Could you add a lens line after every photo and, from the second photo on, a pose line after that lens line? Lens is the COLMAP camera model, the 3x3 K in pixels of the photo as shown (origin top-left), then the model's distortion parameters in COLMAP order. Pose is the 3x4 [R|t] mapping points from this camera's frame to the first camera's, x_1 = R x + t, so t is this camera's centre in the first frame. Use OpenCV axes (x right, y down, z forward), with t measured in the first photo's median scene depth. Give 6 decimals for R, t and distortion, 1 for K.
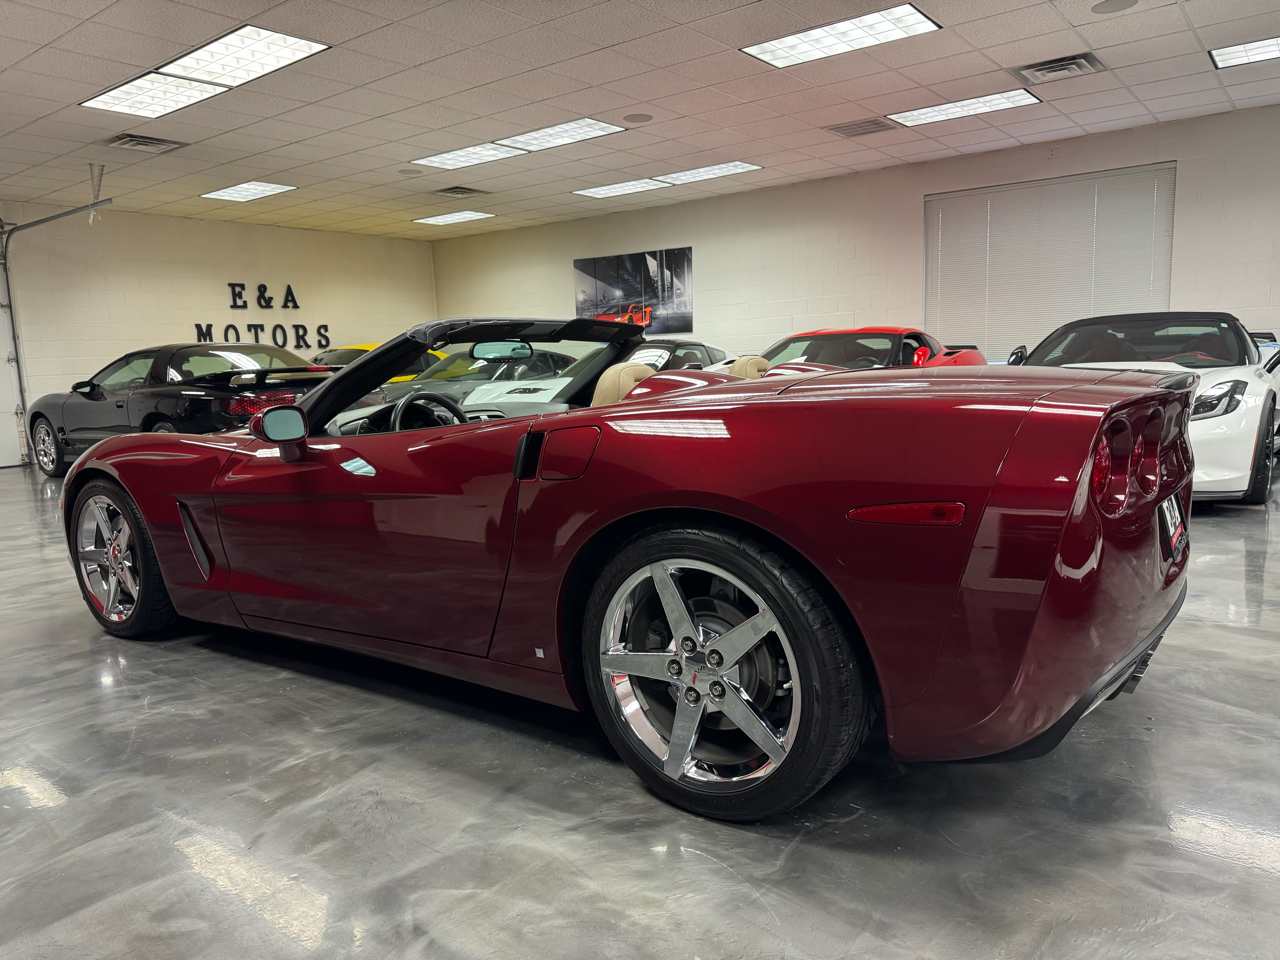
lens RADIAL K [[922.9, 0, 635.0], [0, 922.9, 487.6], [0, 0, 1]] dist [0.020010, -0.023924]
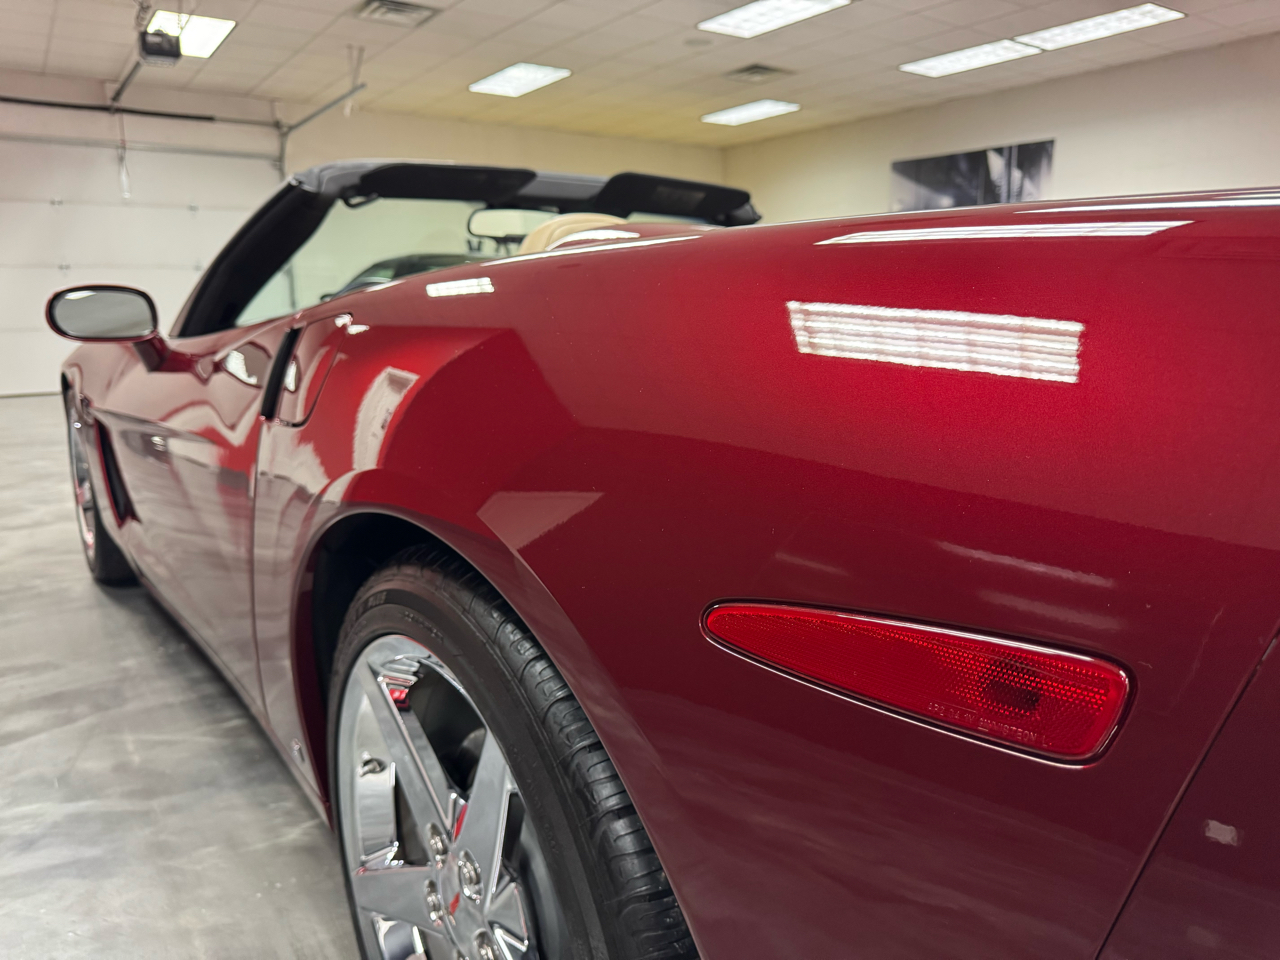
lens RADIAL K [[922.9, 0, 637.8], [0, 922.9, 474.4], [0, 0, 1]] dist [0.020010, -0.023924]
pose [[0.952547, 0.083271, -0.292782, -0.035365], [-0.067890, 0.995744, 0.062329, -0.017077], [0.296726, -0.039495, 0.954146, 0.284169]]
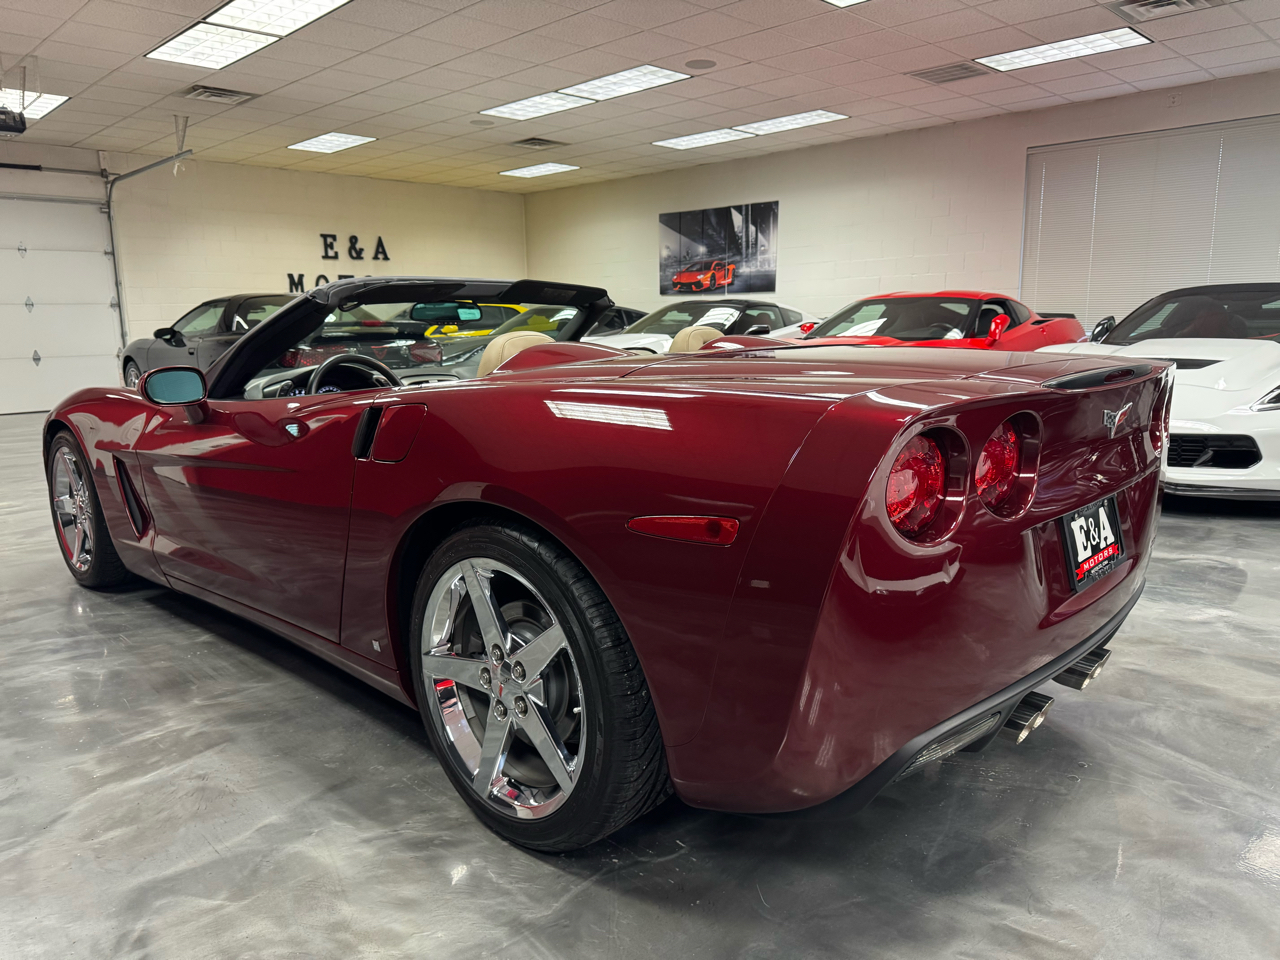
lens RADIAL K [[922.9, 0, 639.4], [0, 922.9, 481.5], [0, 0, 1]] dist [0.020010, -0.023924]
pose [[0.990710, 0.047224, -0.127531, 0.097525], [-0.041983, 0.998172, 0.043474, -0.013268], [0.129351, -0.037716, 0.990881, 0.041810]]
